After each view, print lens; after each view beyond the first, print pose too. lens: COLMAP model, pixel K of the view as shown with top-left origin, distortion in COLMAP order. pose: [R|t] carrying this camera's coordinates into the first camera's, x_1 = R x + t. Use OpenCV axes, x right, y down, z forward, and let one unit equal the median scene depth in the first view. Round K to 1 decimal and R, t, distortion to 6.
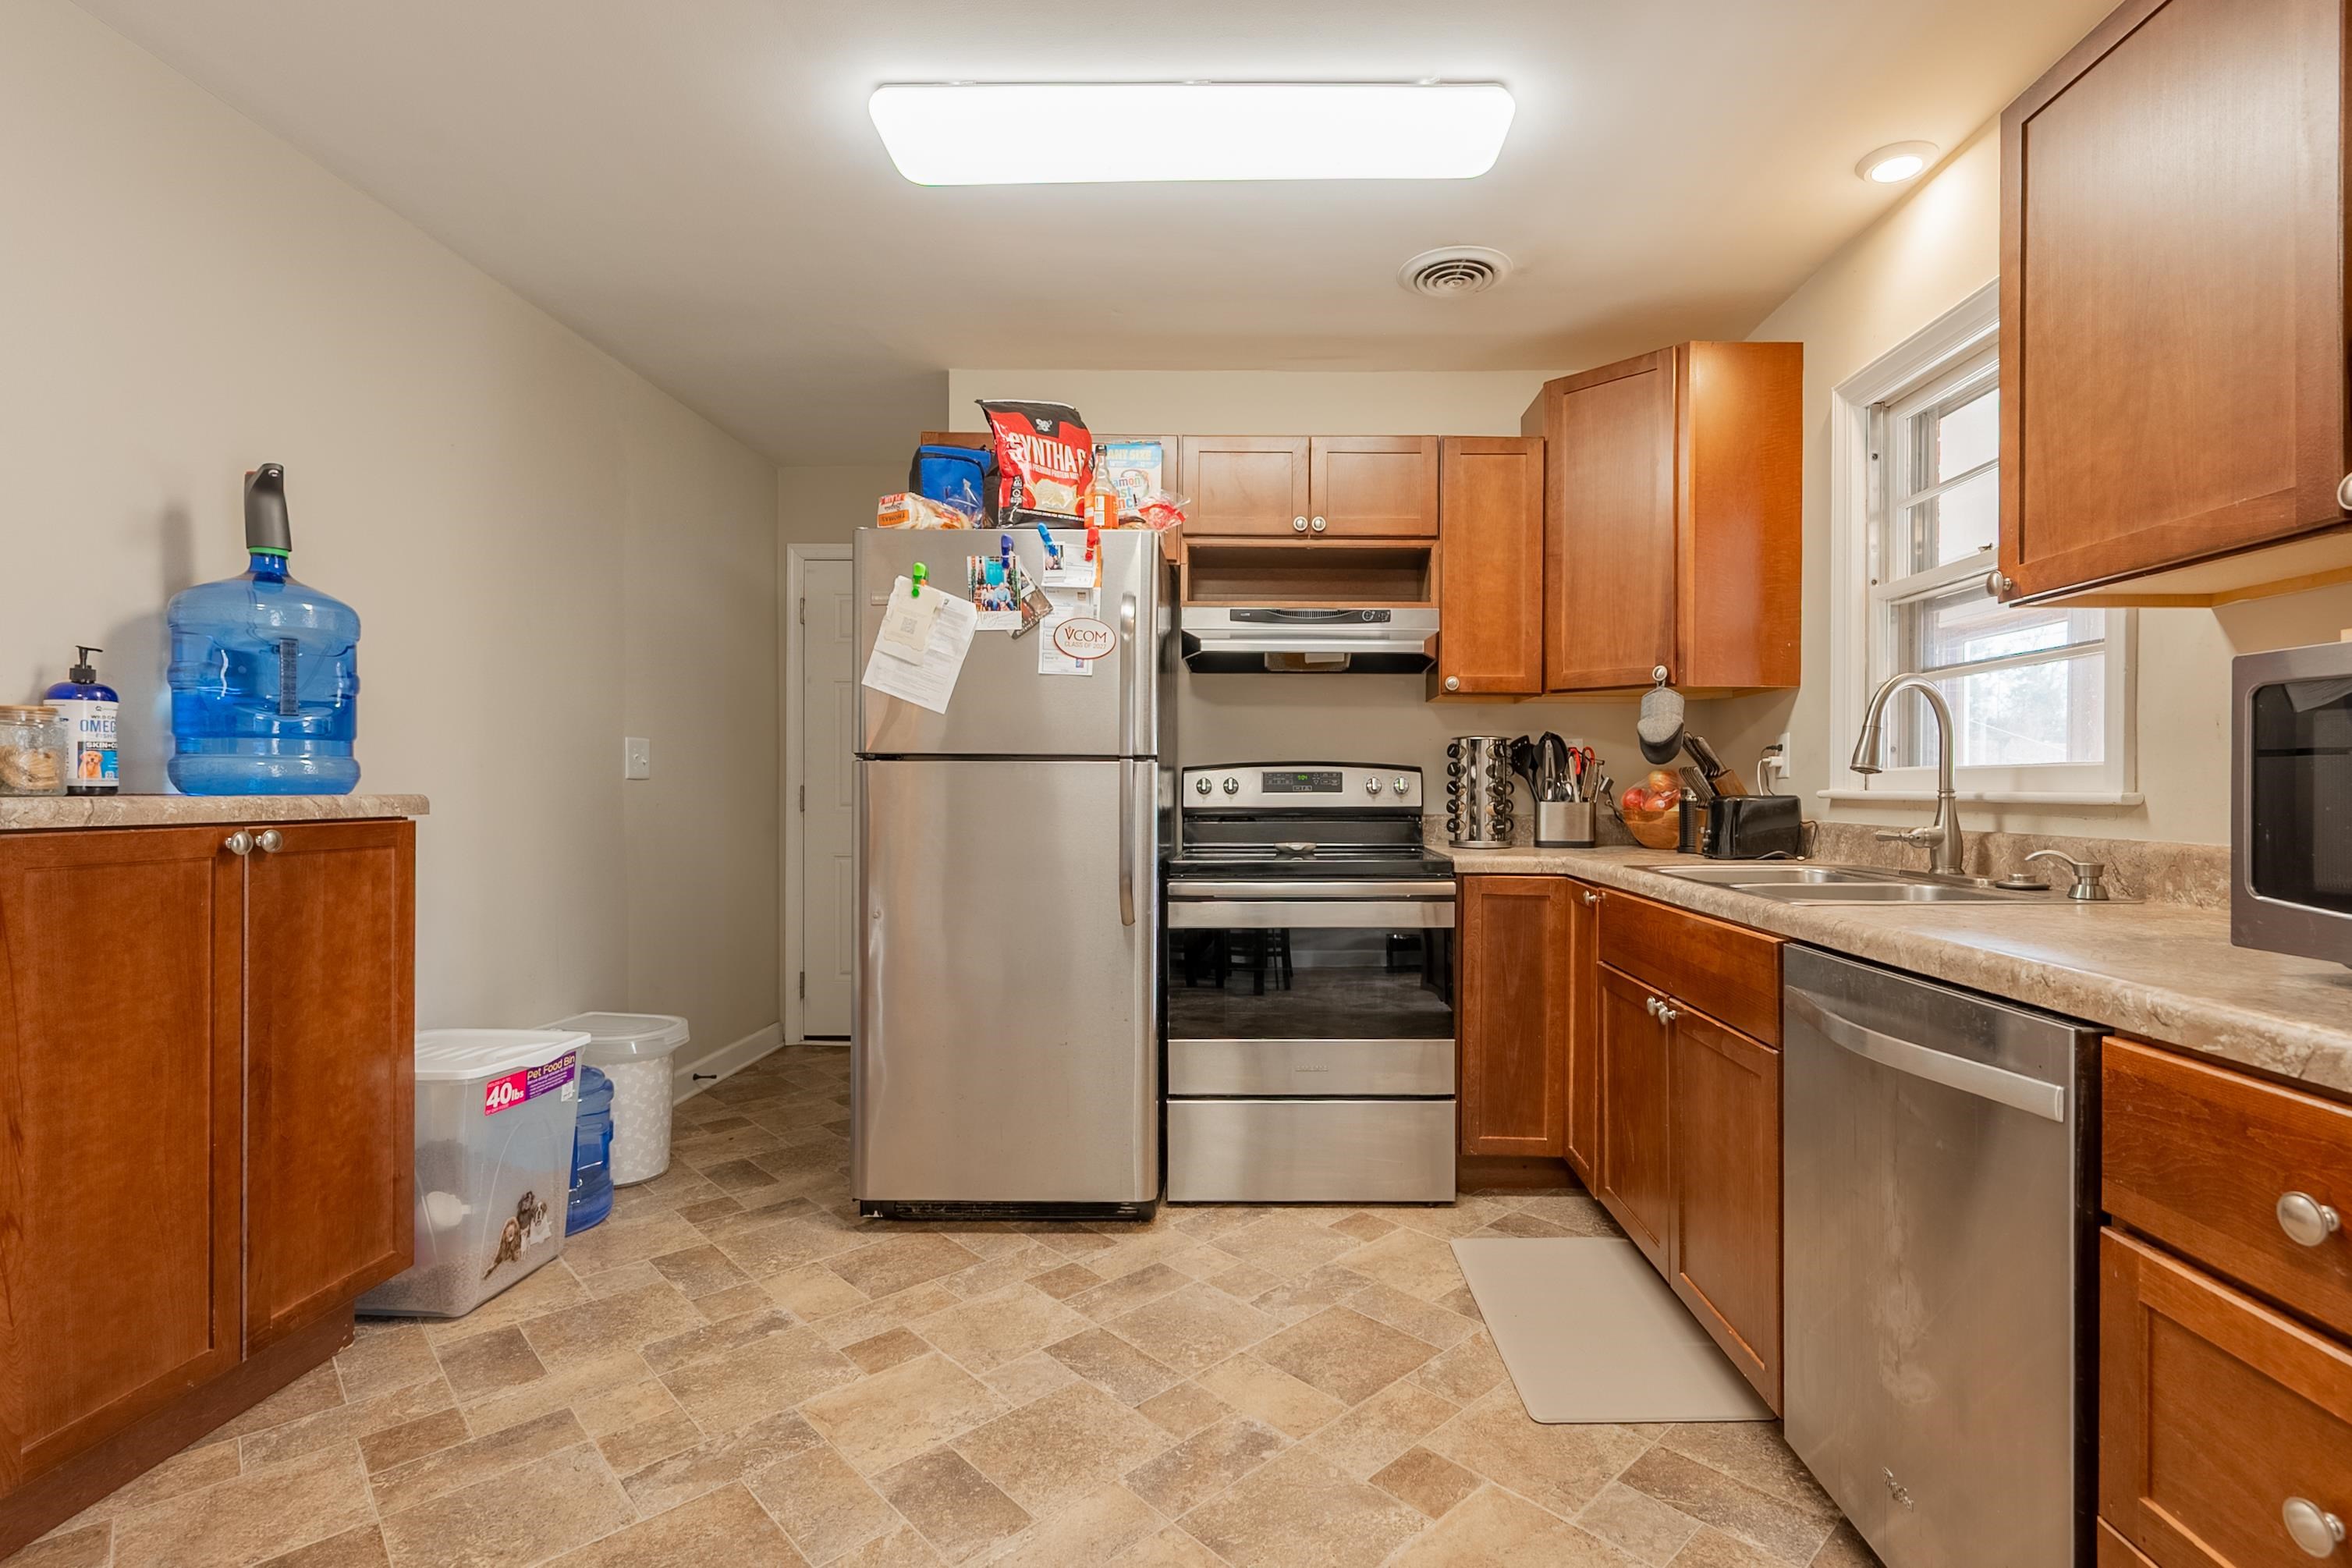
lens RADIAL K [[1082.5, 0, 1244.4], [0, 1082.5, 792.3], [0, 0, 1]] dist [0.000379, 0.000895]
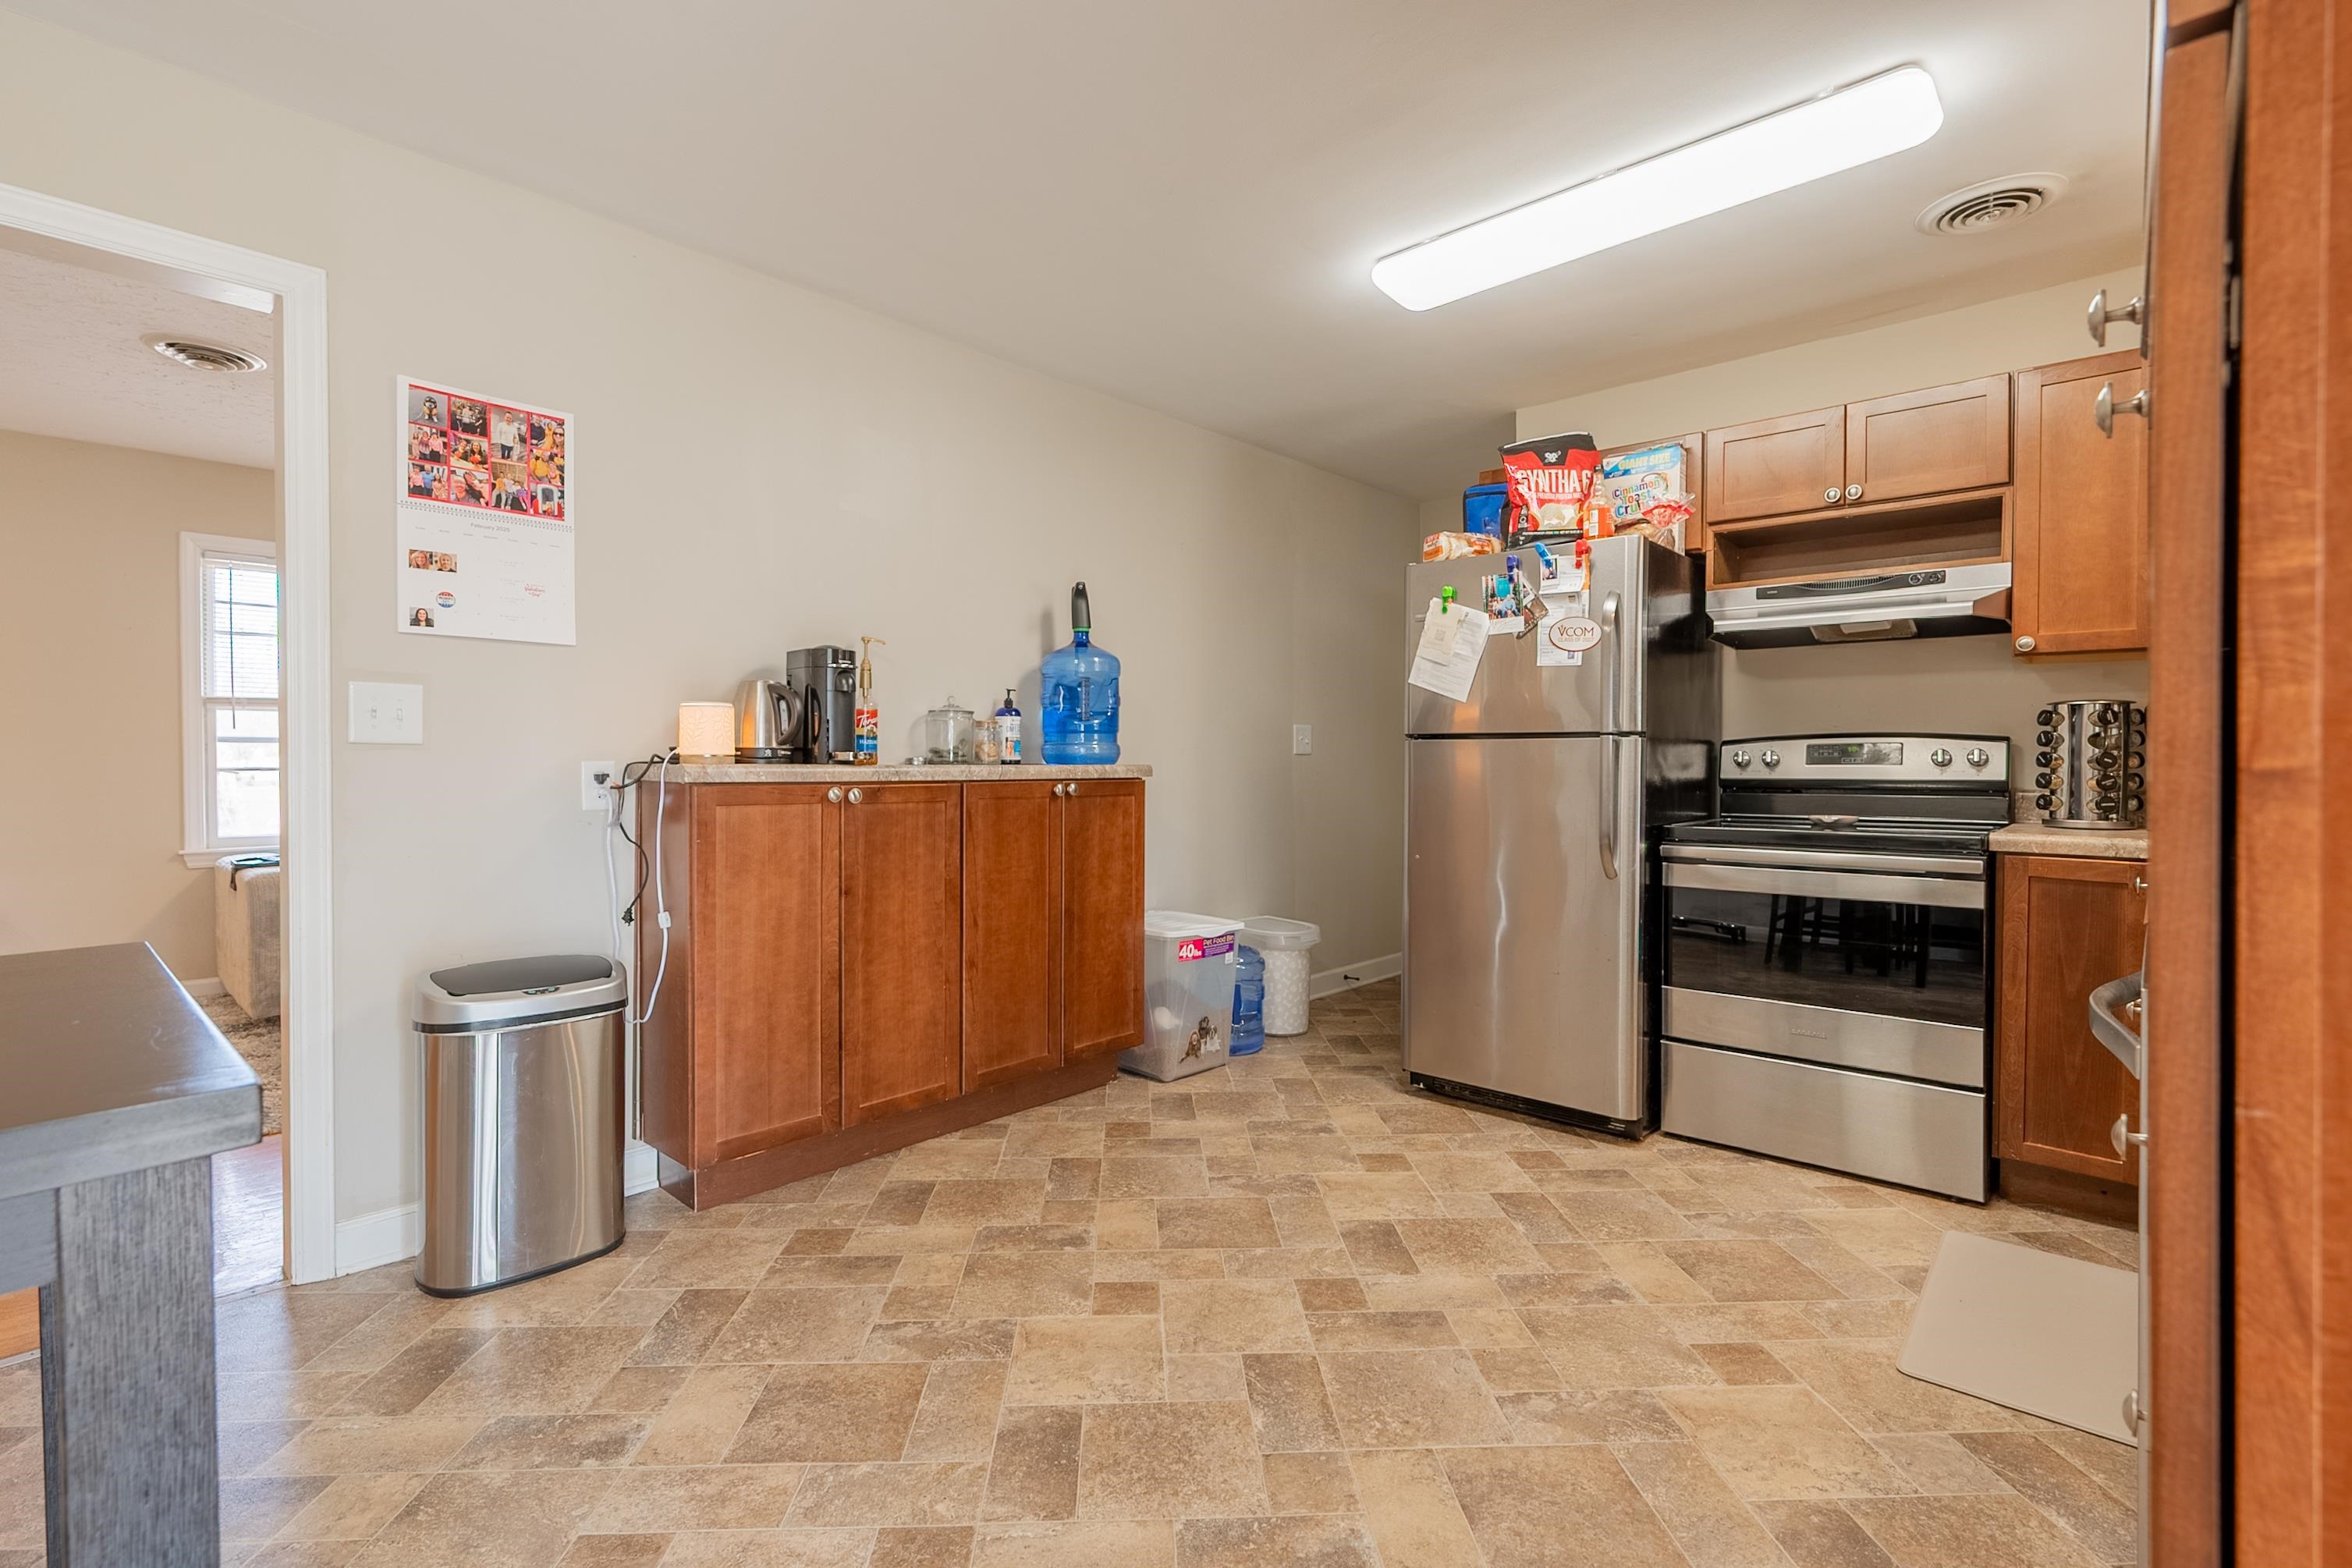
lens RADIAL K [[1082.5, 0, 1176.2], [0, 1082.5, 766.5], [0, 0, 1]] dist [0.000379, 0.000895]
pose [[0.735925, 0.003646, -0.677053, 0.339418], [-0.001599, 0.999992, 0.003646, -0.000877], [0.677061, -0.001601, 0.735925, -0.170277]]
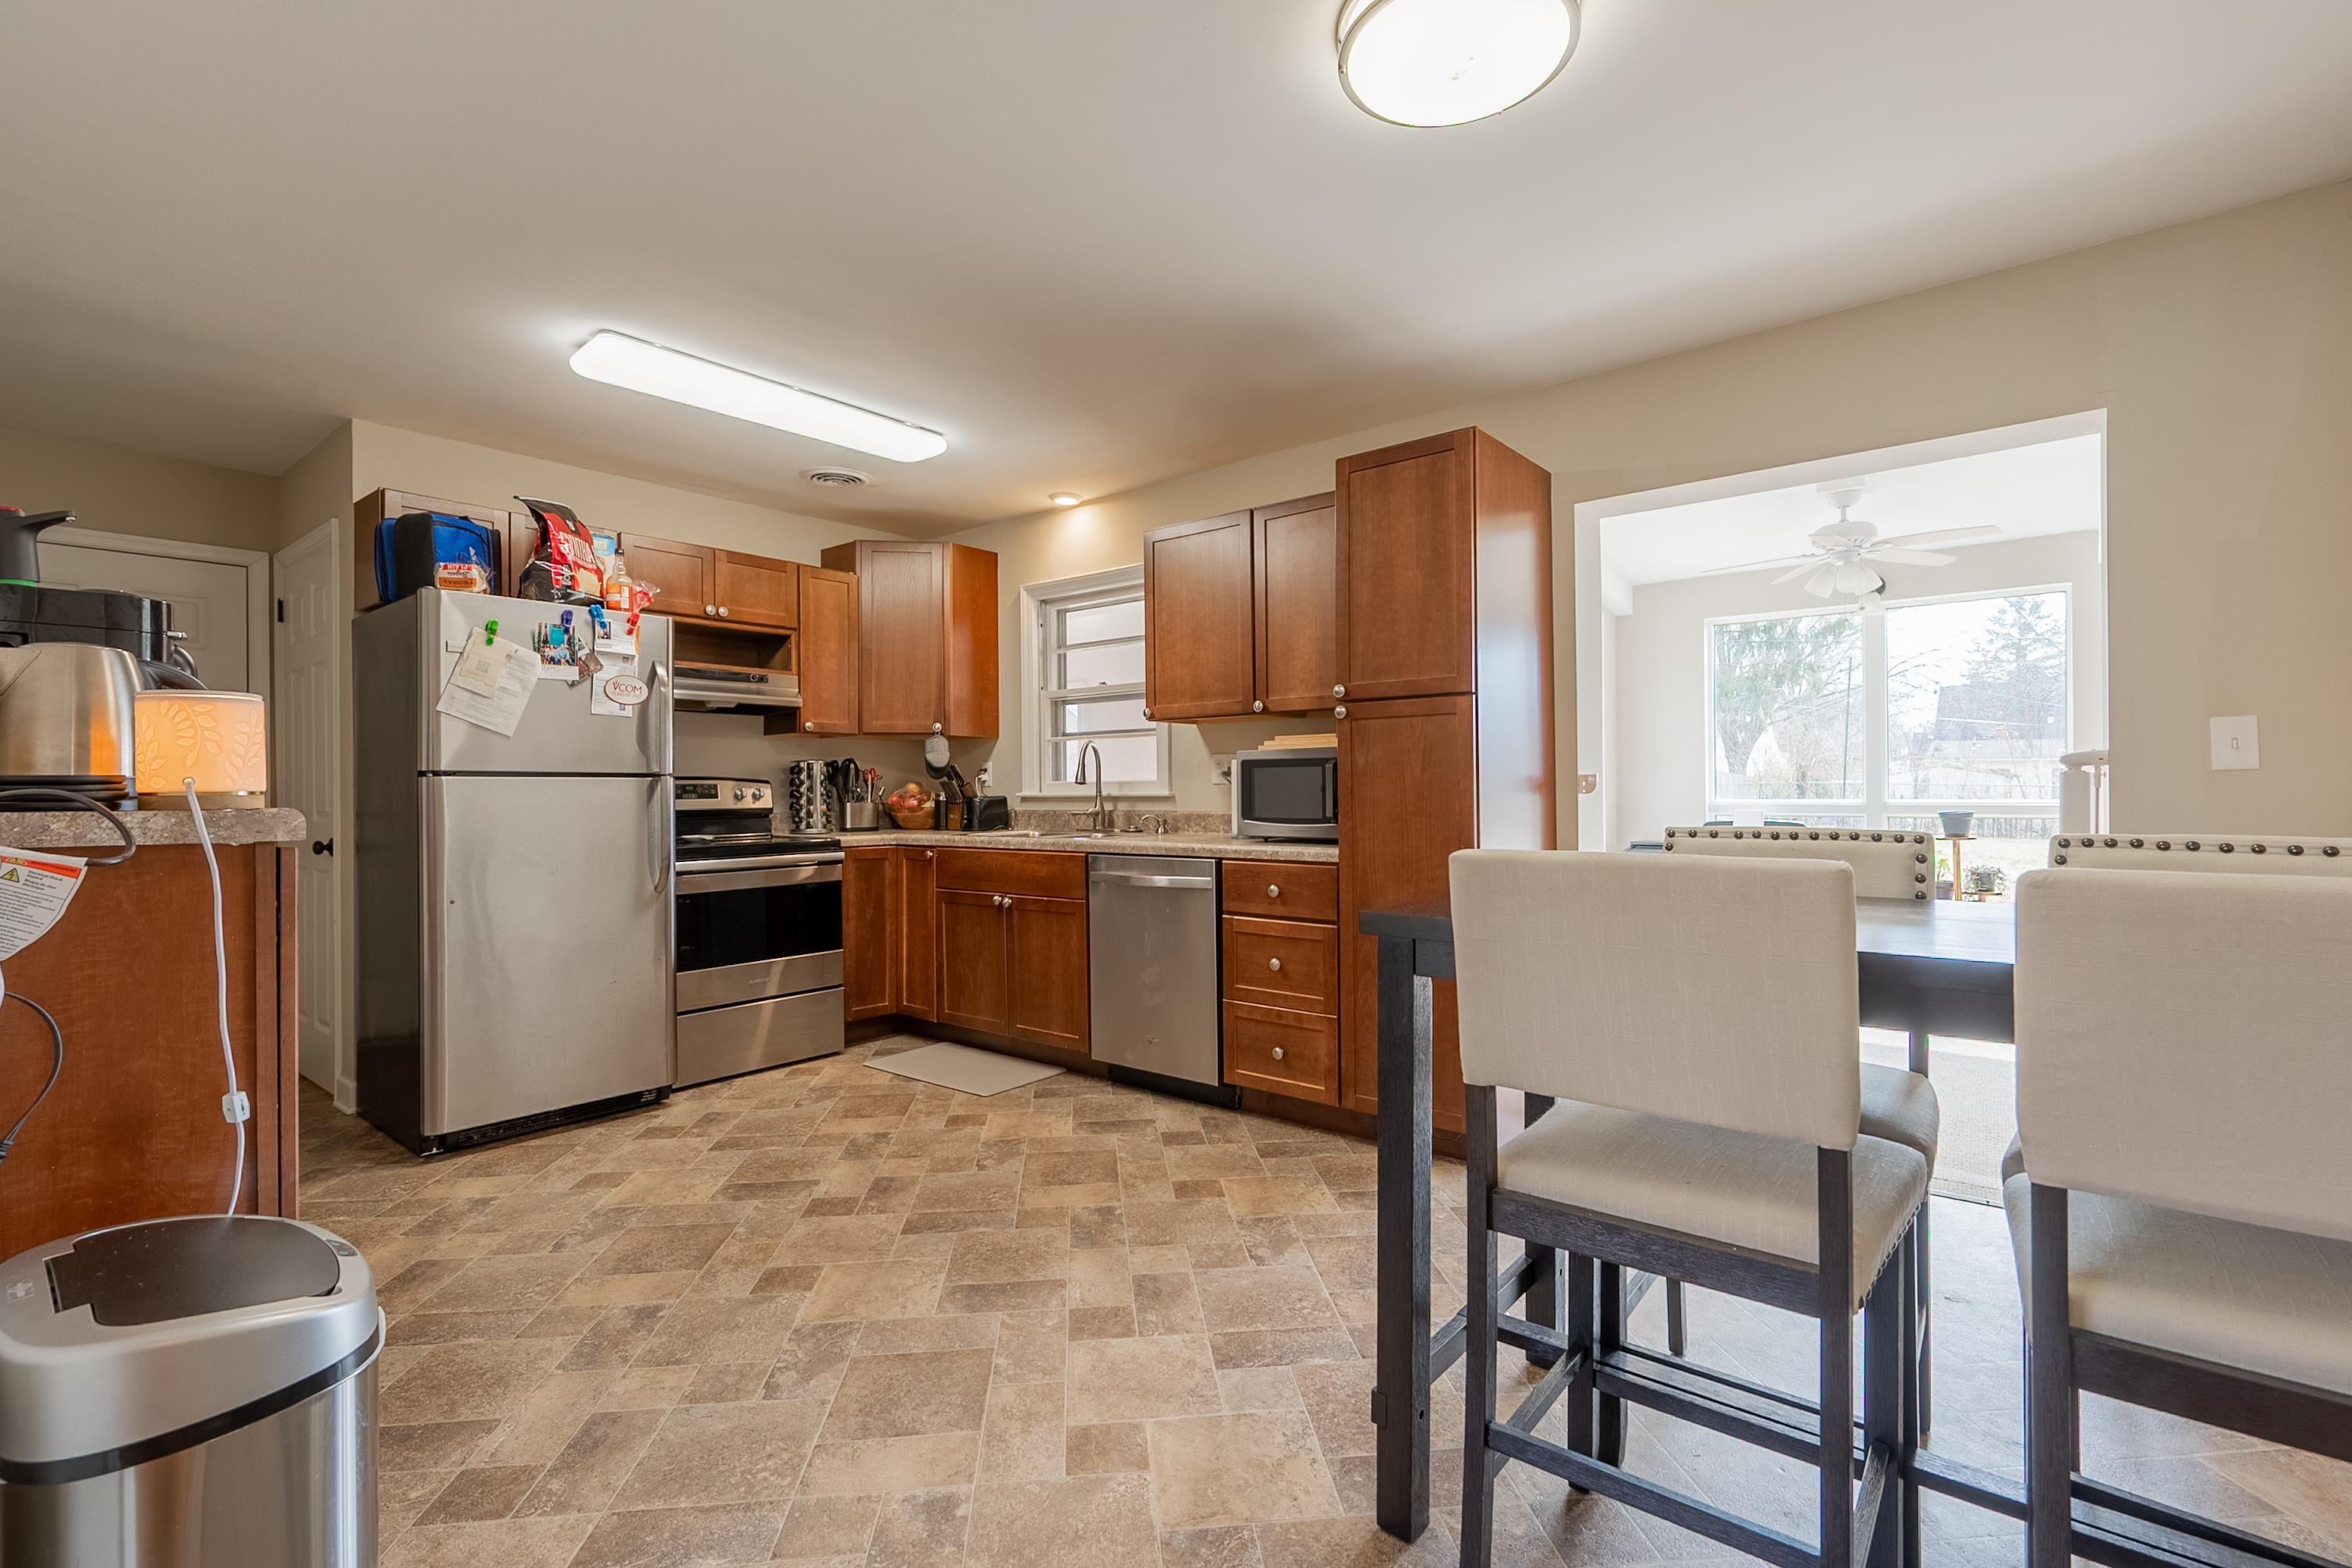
lens RADIAL K [[1082.5, 0, 1187.6], [0, 1082.5, 786.2], [0, 0, 1]] dist [0.000379, 0.000895]
pose [[0.624404, -0.005134, 0.781085, -0.800558], [0.015555, 0.999862, -0.005862, 0.001640], [-0.780947, 0.015810, 0.624397, -0.443494]]
